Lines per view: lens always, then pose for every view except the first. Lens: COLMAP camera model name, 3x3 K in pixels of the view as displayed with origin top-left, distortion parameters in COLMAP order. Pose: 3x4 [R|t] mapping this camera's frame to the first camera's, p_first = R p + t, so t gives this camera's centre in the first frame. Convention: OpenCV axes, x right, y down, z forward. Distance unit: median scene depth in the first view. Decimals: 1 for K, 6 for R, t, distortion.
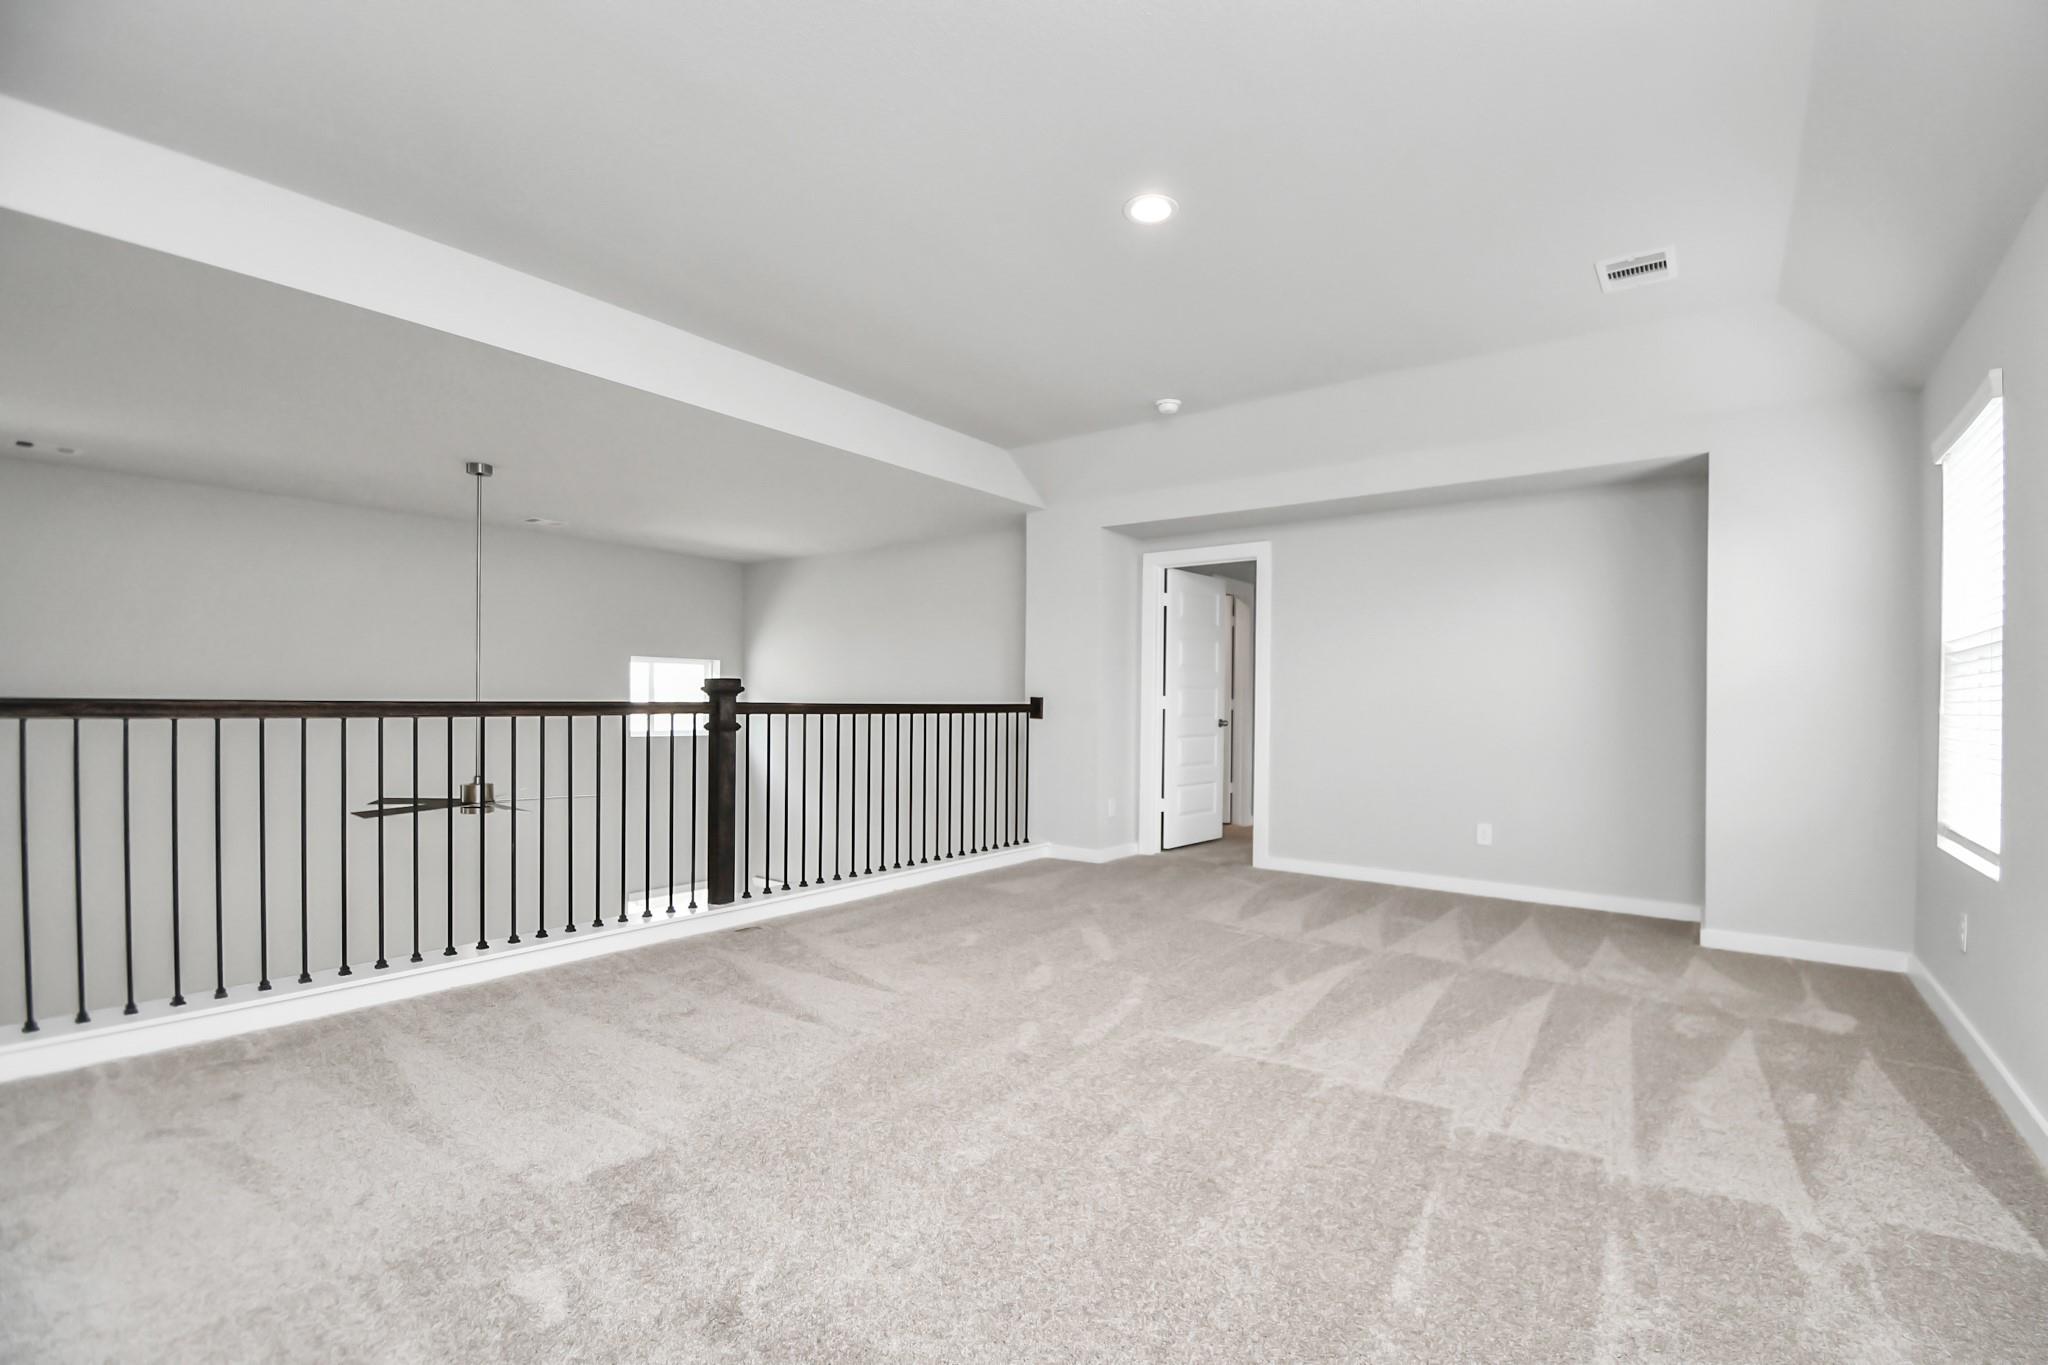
lens RADIAL K [[902.2, 0, 1078.7], [0, 902.2, 704.9], [0, 0, 1]] dist [0.014781, -0.021892]
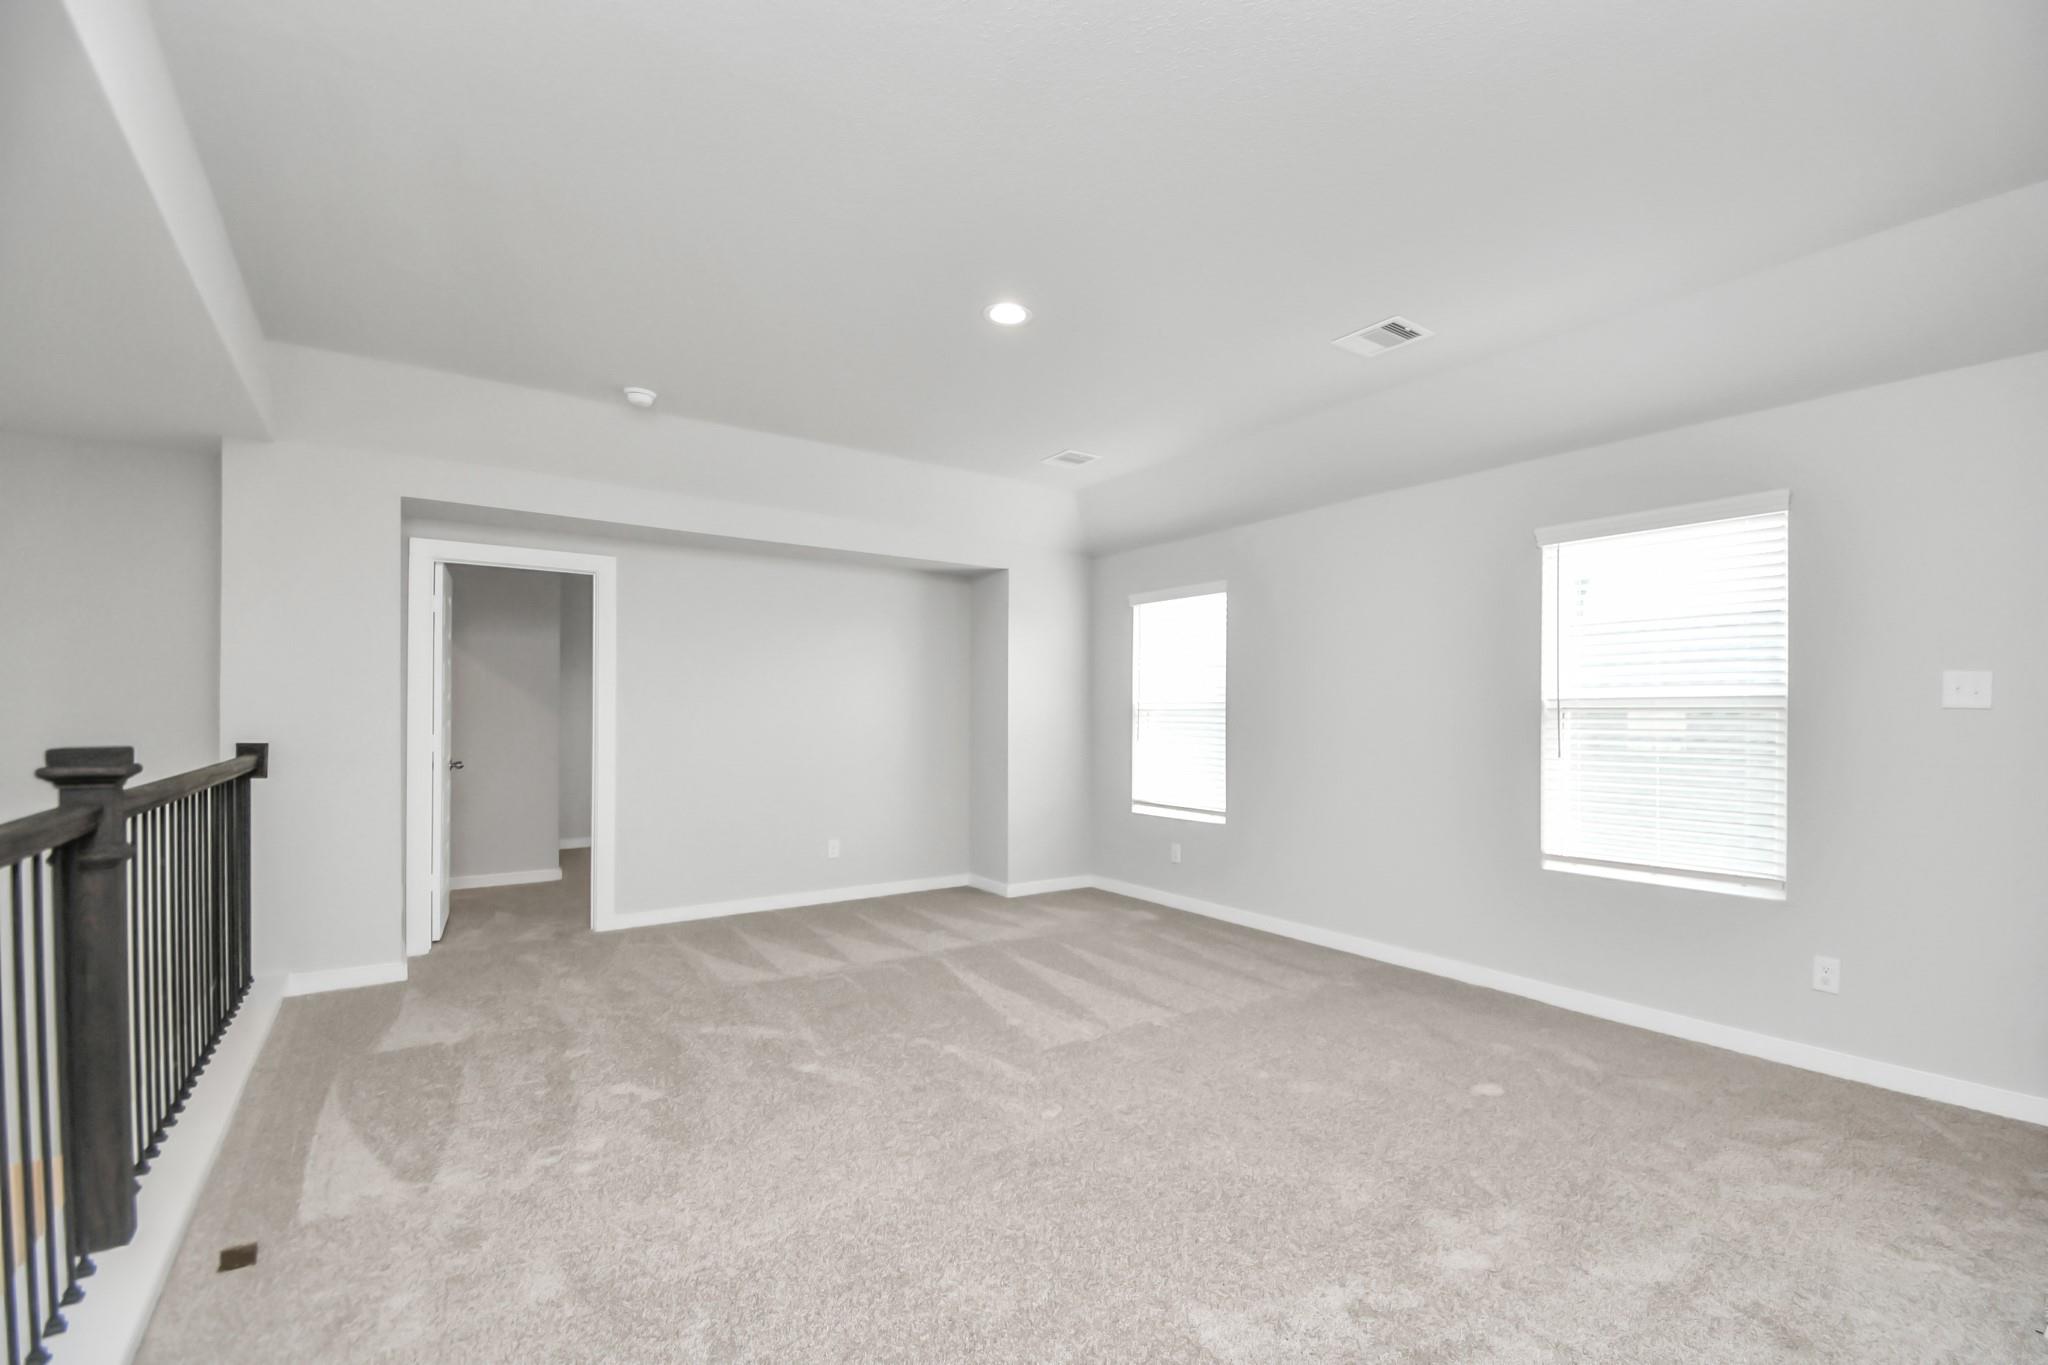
lens RADIAL K [[902.2, 0, 1078.7], [0, 902.2, 704.9], [0, 0, 1]] dist [0.014781, -0.021892]
pose [[0.307167, -0.000312, 0.951656, -0.729066], [-0.000051, 1.000000, 0.000344, -0.055372], [-0.951656, -0.000154, 0.307167, 0.446437]]
